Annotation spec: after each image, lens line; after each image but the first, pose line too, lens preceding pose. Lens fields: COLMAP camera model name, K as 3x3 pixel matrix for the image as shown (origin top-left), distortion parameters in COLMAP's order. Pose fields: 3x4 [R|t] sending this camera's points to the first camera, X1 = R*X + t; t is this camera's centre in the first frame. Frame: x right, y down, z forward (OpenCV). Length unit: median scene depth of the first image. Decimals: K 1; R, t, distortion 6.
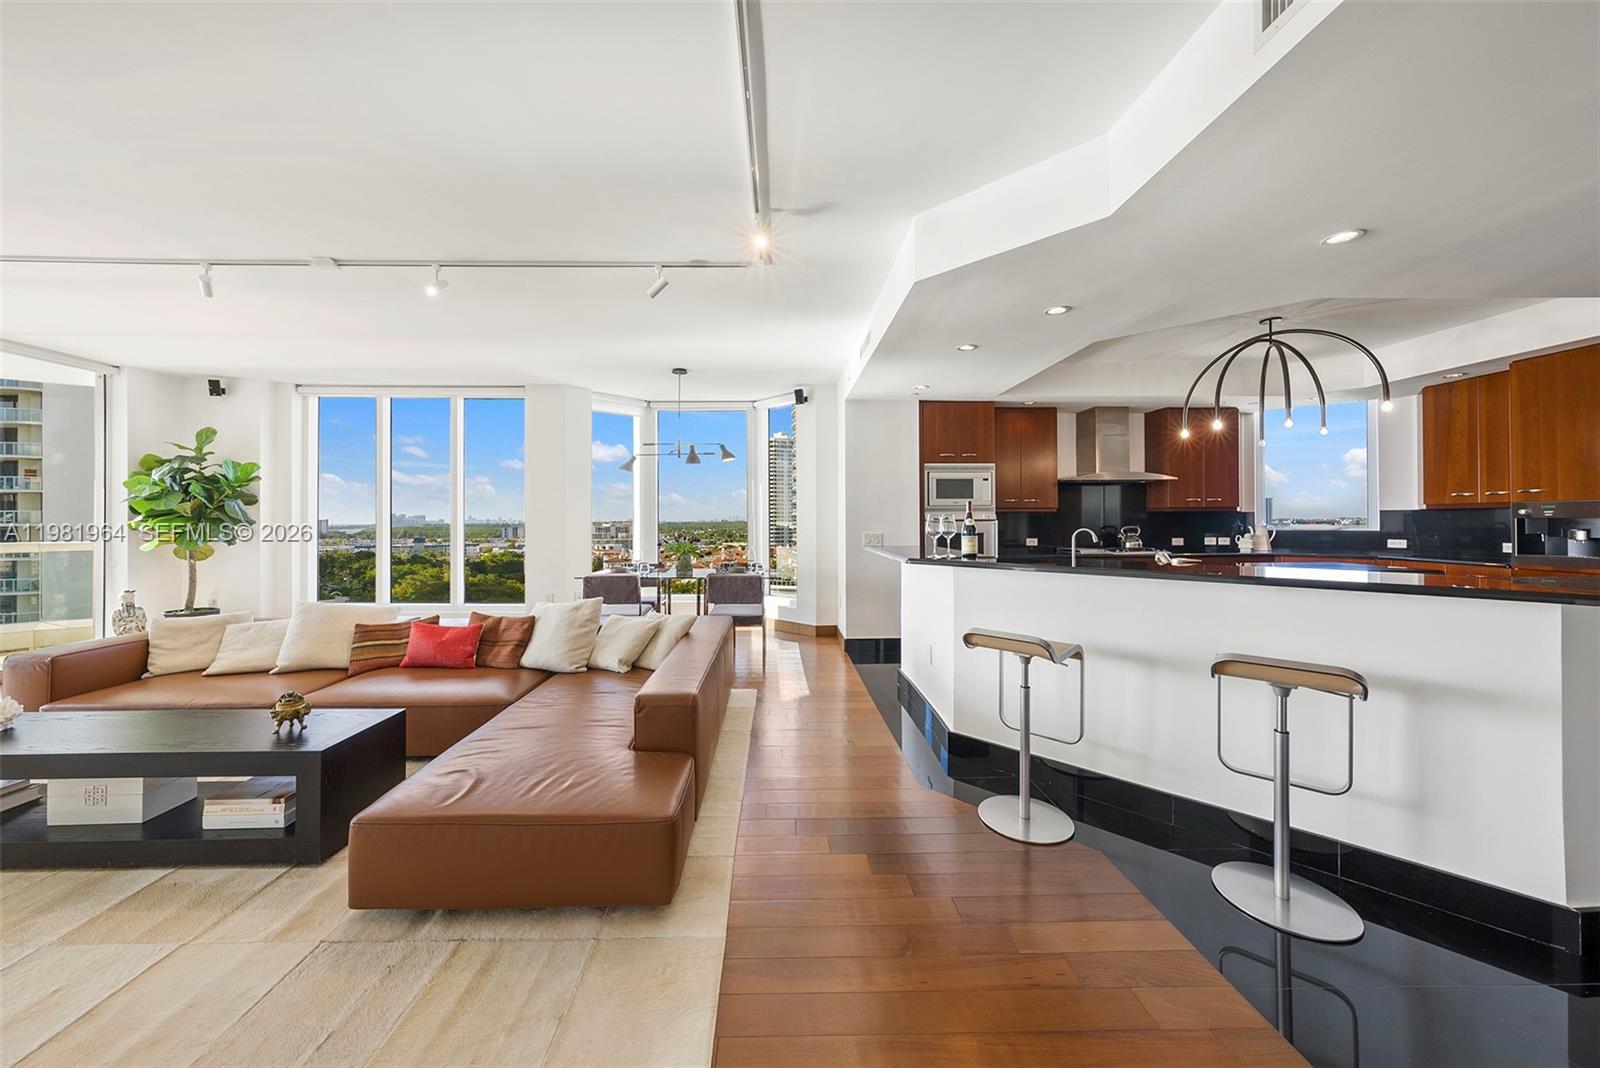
lens RADIAL K [[550.0, 0, 793.3], [0, 550.0, 526.5], [0, 0, 1]] dist [-0.000742, -0.000011]
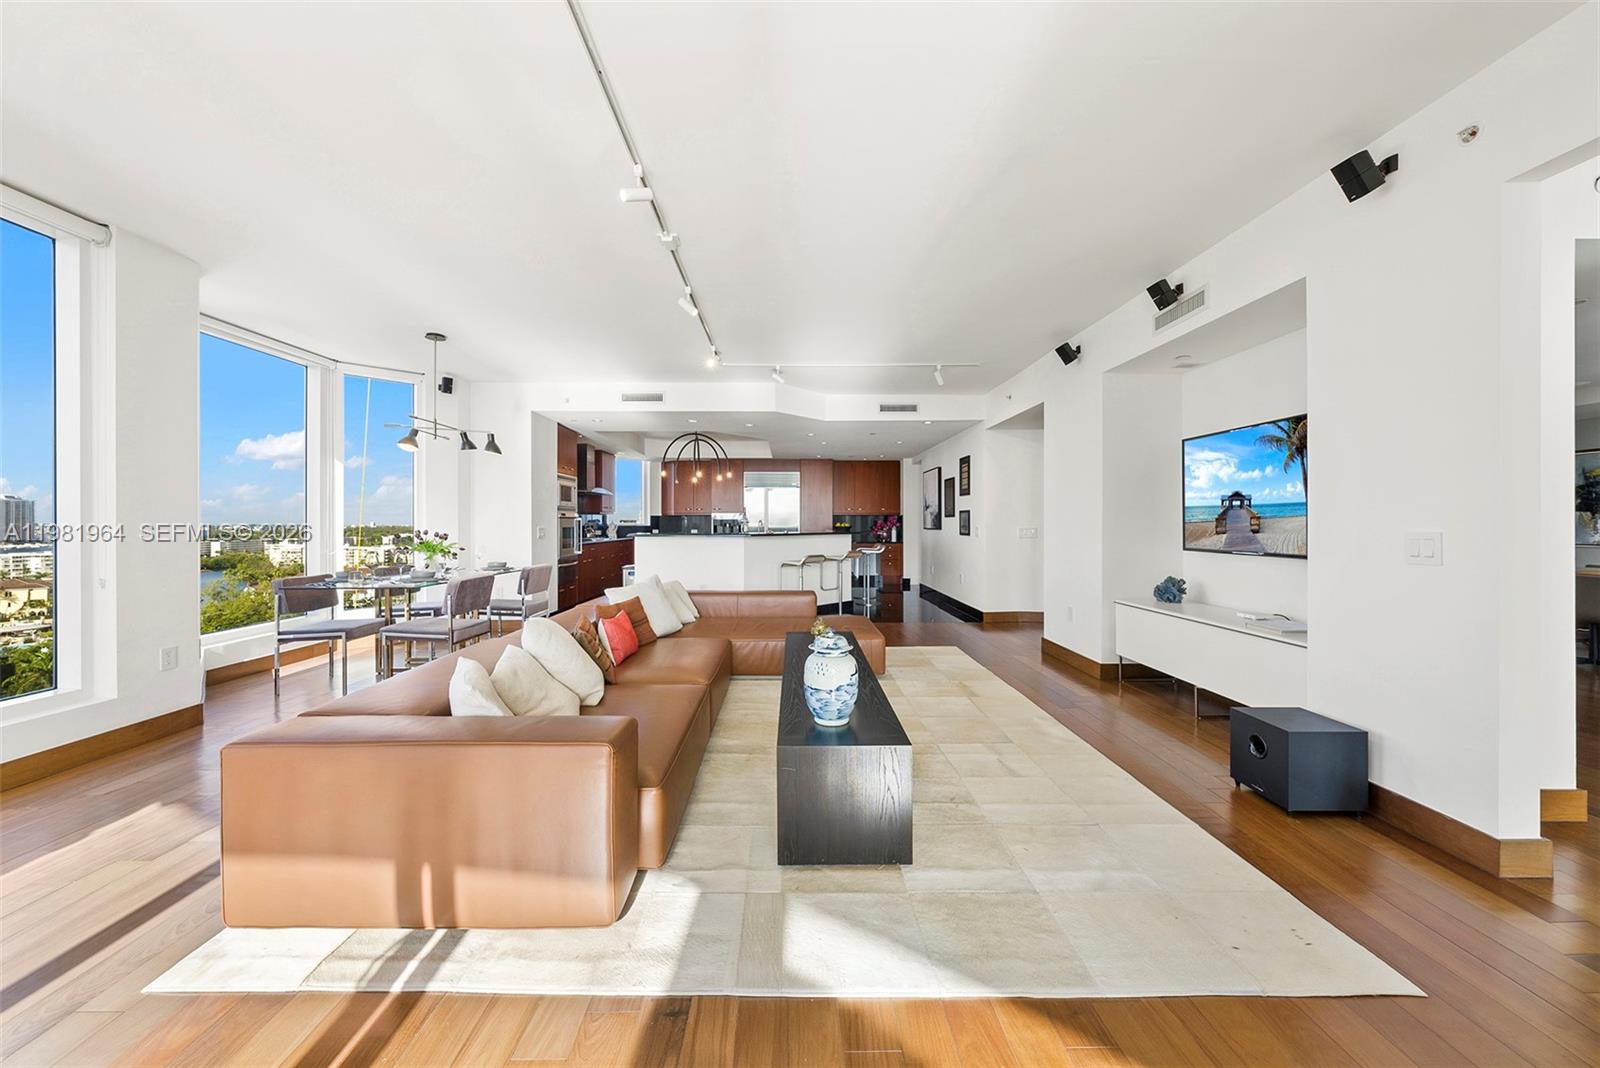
lens RADIAL K [[573.9, 0, 782.1], [0, 573.9, 524.2], [0, 0, 1]] dist [-0.010020, 0.000068]
pose [[0.022063, 0.002603, 0.999753, -1.073655], [0.014733, 0.999887, -0.002928, 0.016315], [-0.999648, 0.014794, 0.022022, 0.454281]]
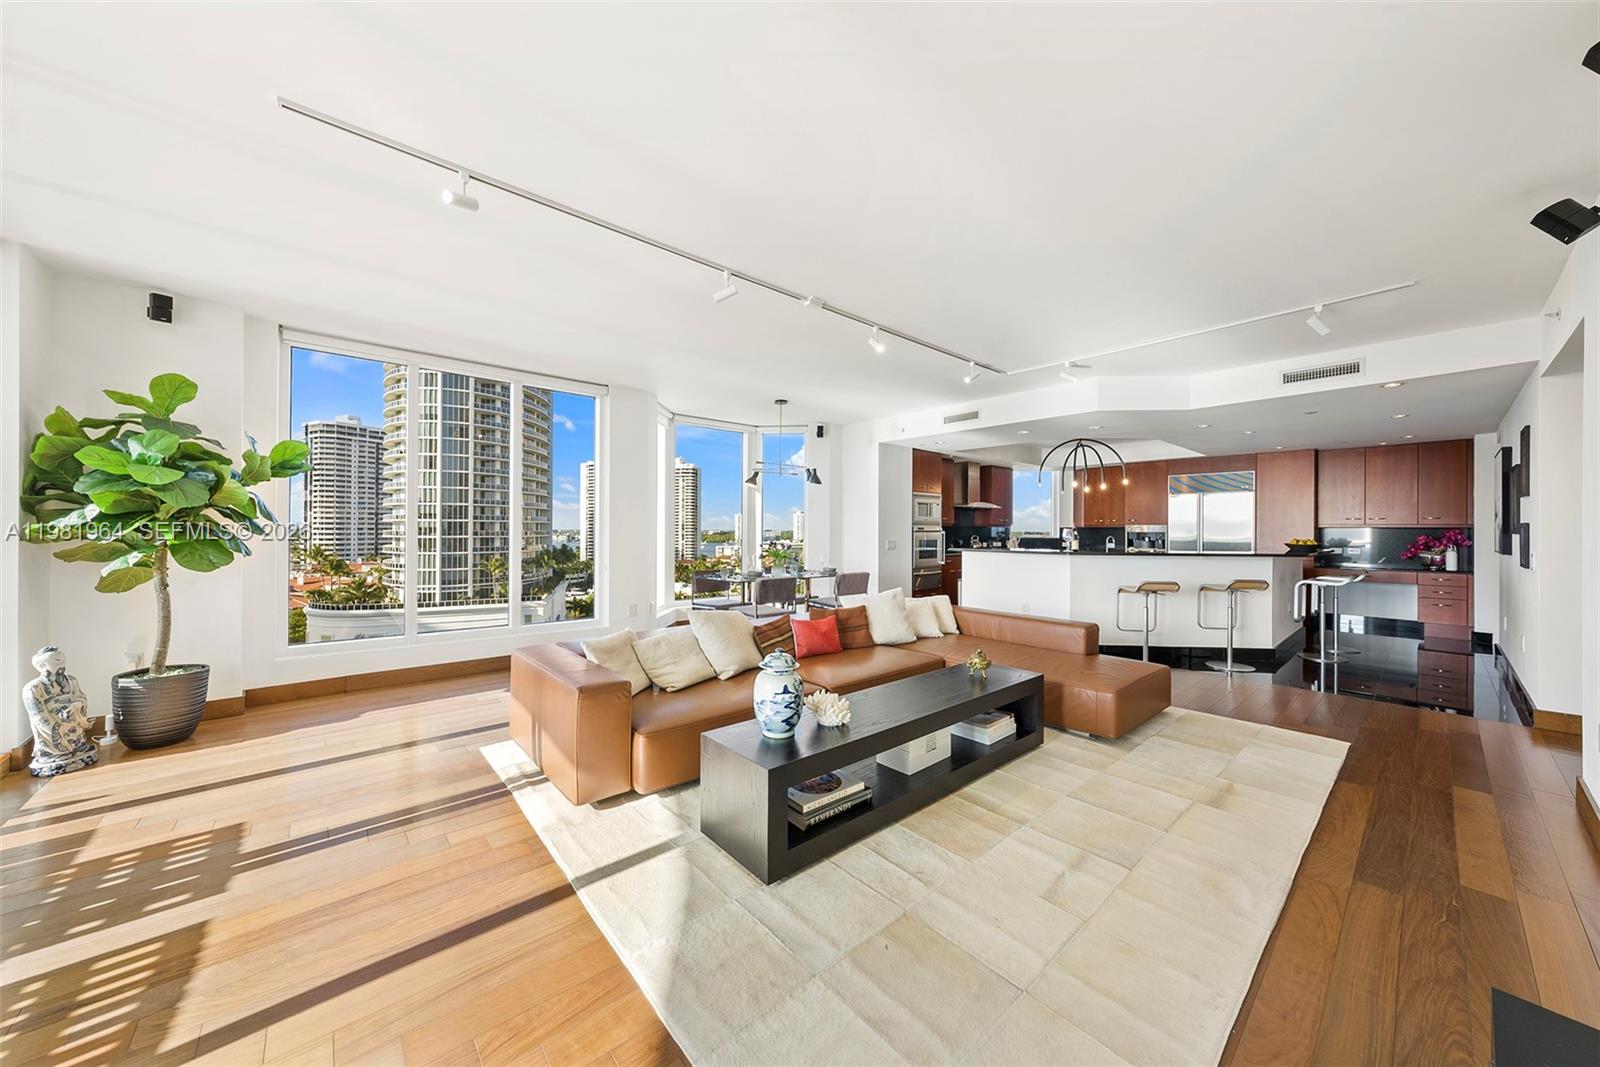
lens RADIAL K [[546.1, 0, 790.2], [0, 546.1, 529.1], [0, 0, 1]] dist [-0.009376, 0.004755]
pose [[0.776440, 0.008340, 0.630136, -0.922506], [-0.000484, 0.999920, -0.012638, 0.002886], [-0.630191, 0.009508, 0.776382, 0.089736]]
